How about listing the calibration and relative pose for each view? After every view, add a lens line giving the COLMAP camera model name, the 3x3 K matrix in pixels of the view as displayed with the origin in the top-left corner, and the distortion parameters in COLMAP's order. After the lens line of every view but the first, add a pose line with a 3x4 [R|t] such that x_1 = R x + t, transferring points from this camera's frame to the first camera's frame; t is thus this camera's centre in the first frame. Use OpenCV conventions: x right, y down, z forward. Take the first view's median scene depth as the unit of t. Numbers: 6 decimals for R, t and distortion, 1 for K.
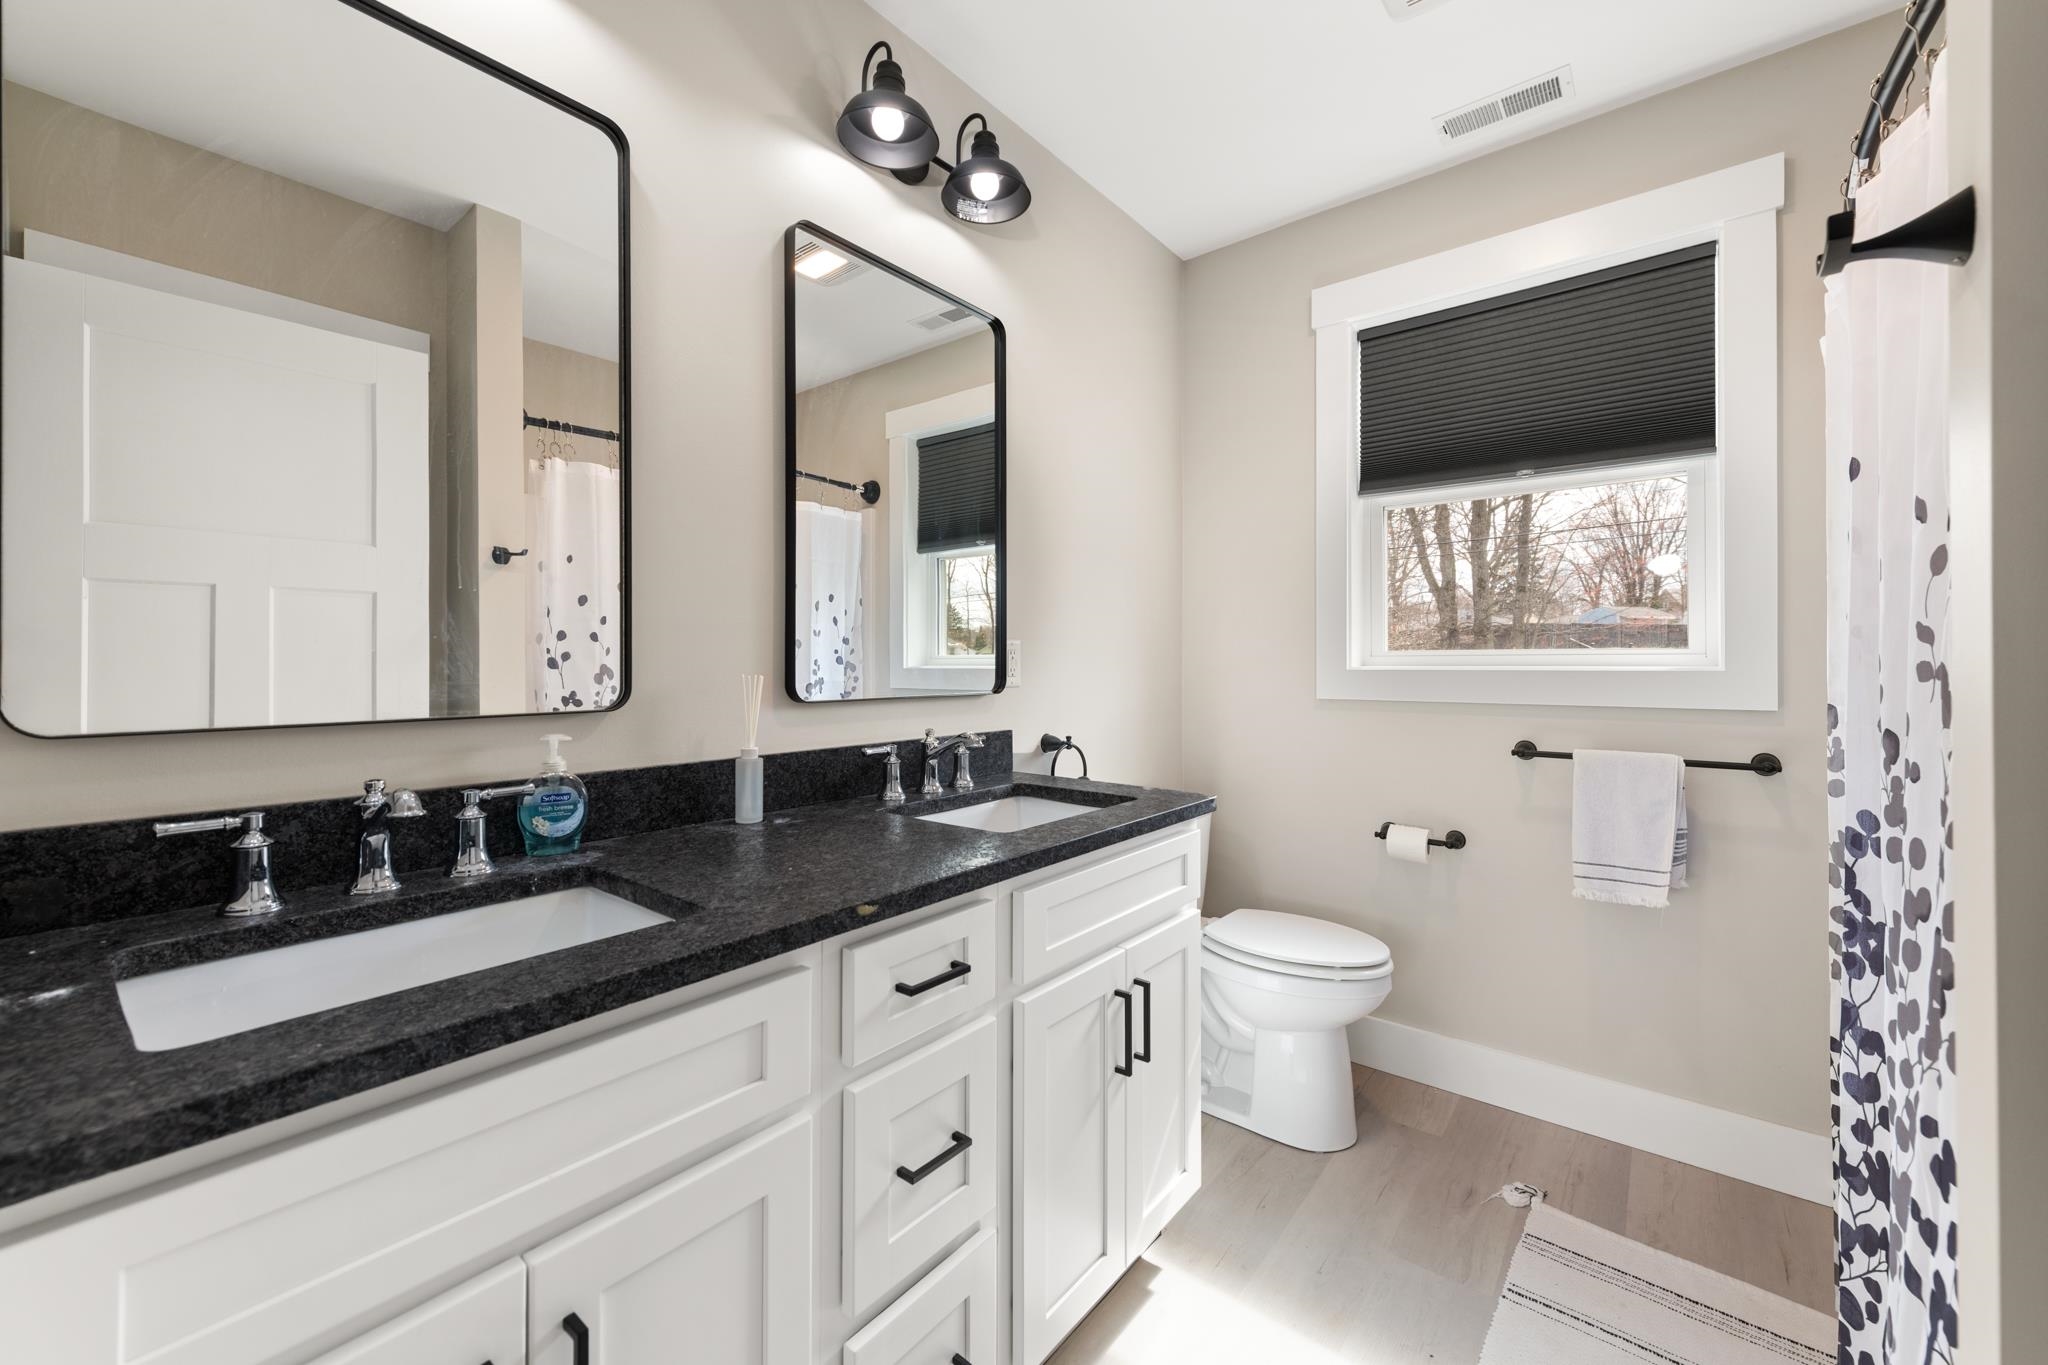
lens RADIAL K [[809.7, 0, 1036.1], [0, 809.7, 654.8], [0, 0, 1]] dist [0.008206, -0.000683]
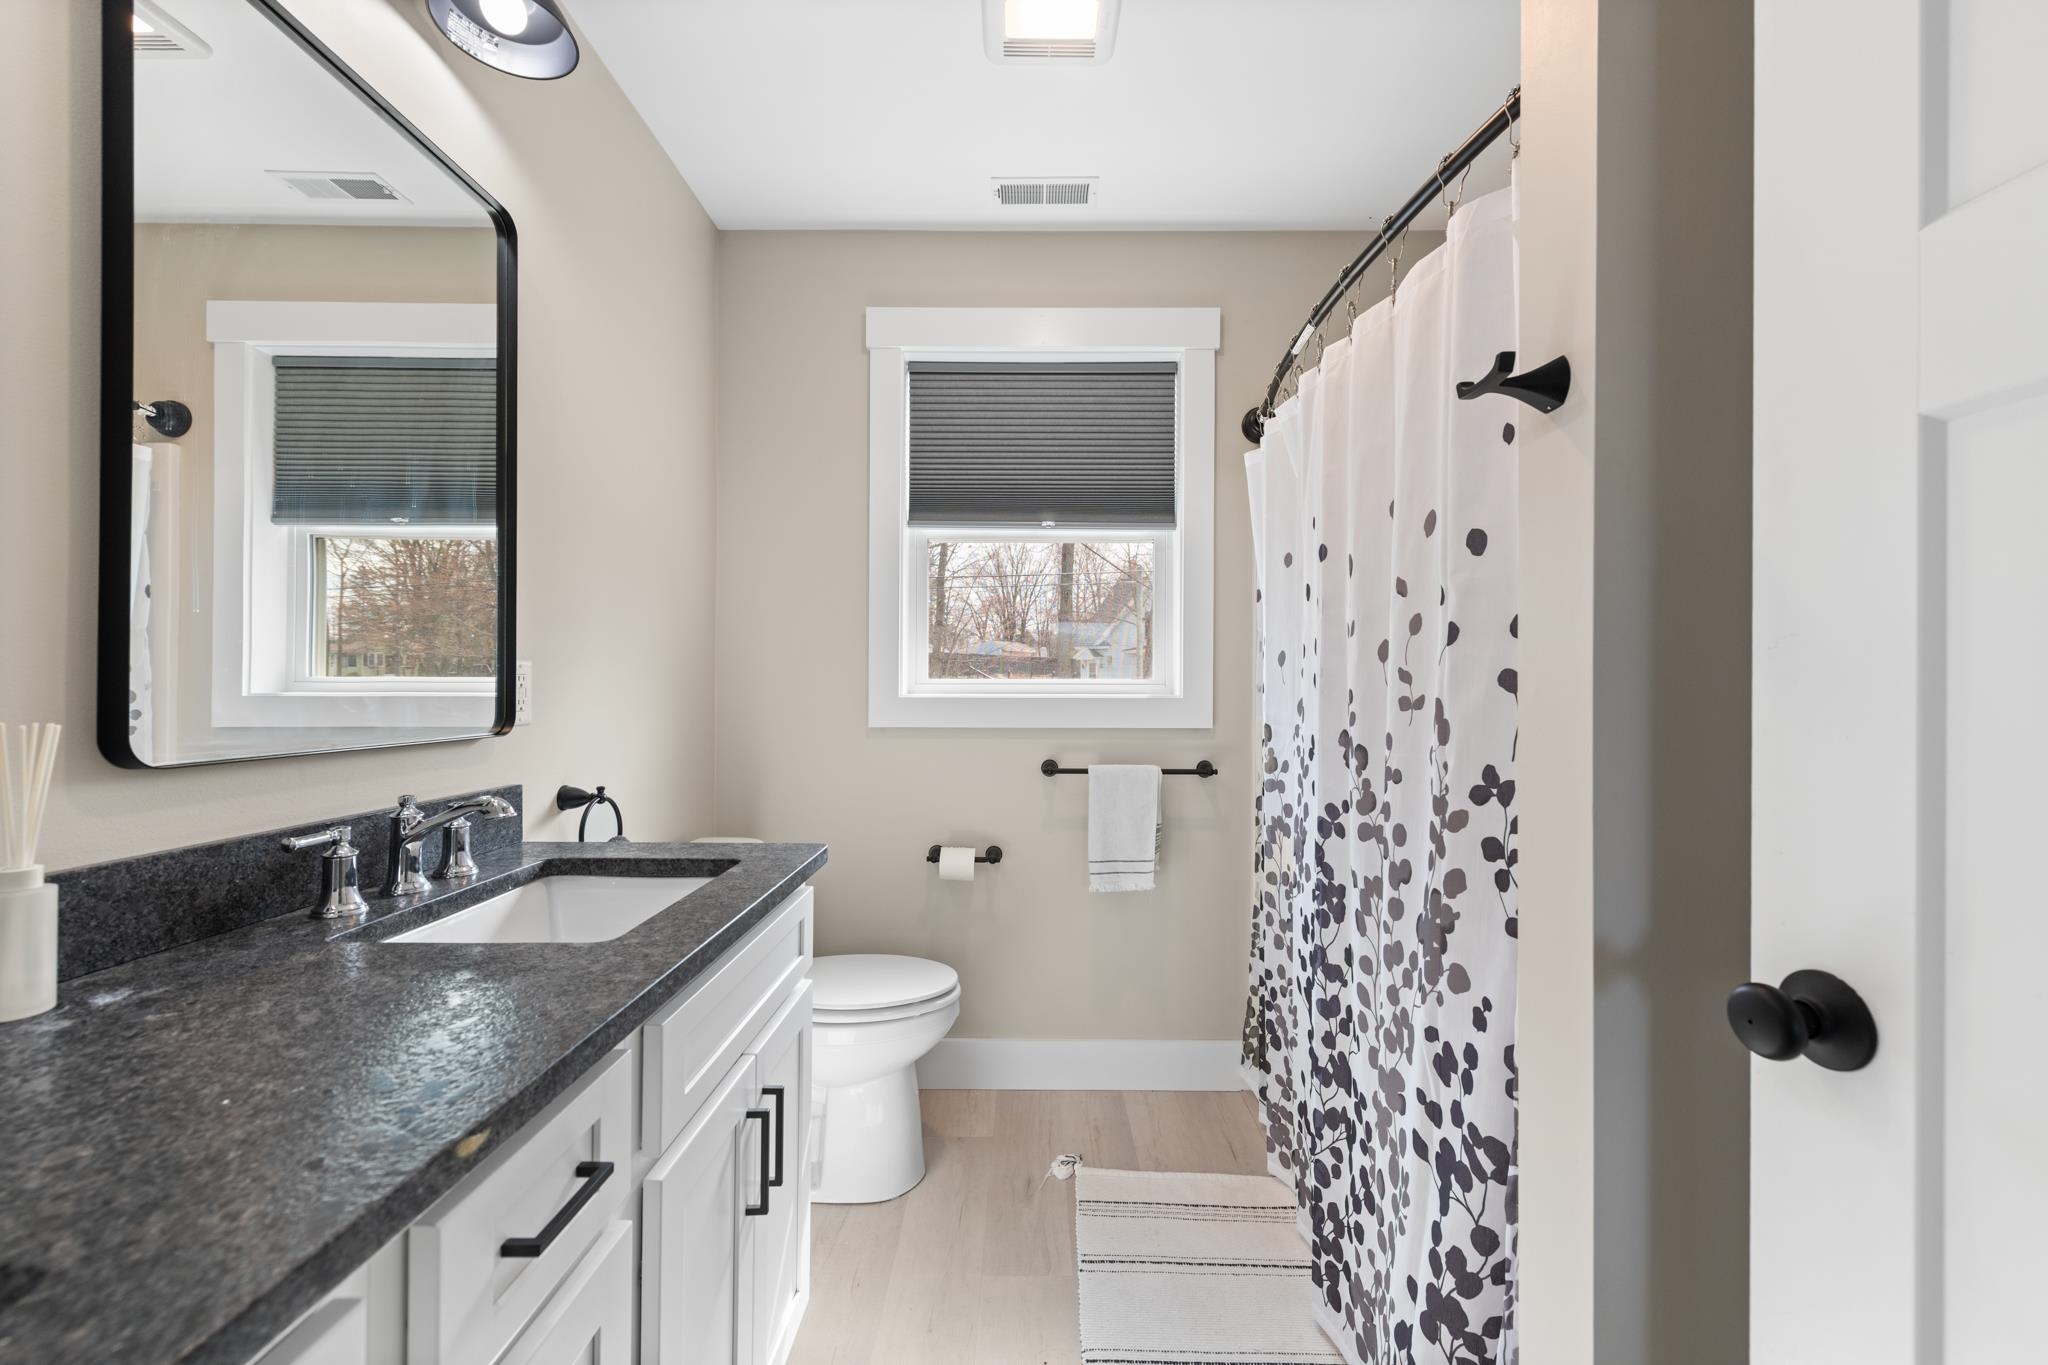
lens RADIAL K [[799.8, 0, 1037.5], [0, 799.8, 679.7], [0, 0, 1]] dist [0.013867, -0.005795]
pose [[0.784698, 0.007905, 0.619828, -0.136210], [-0.009749, 0.999952, -0.000410, -0.007359], [-0.619801, -0.005721, 0.784738, 0.171823]]
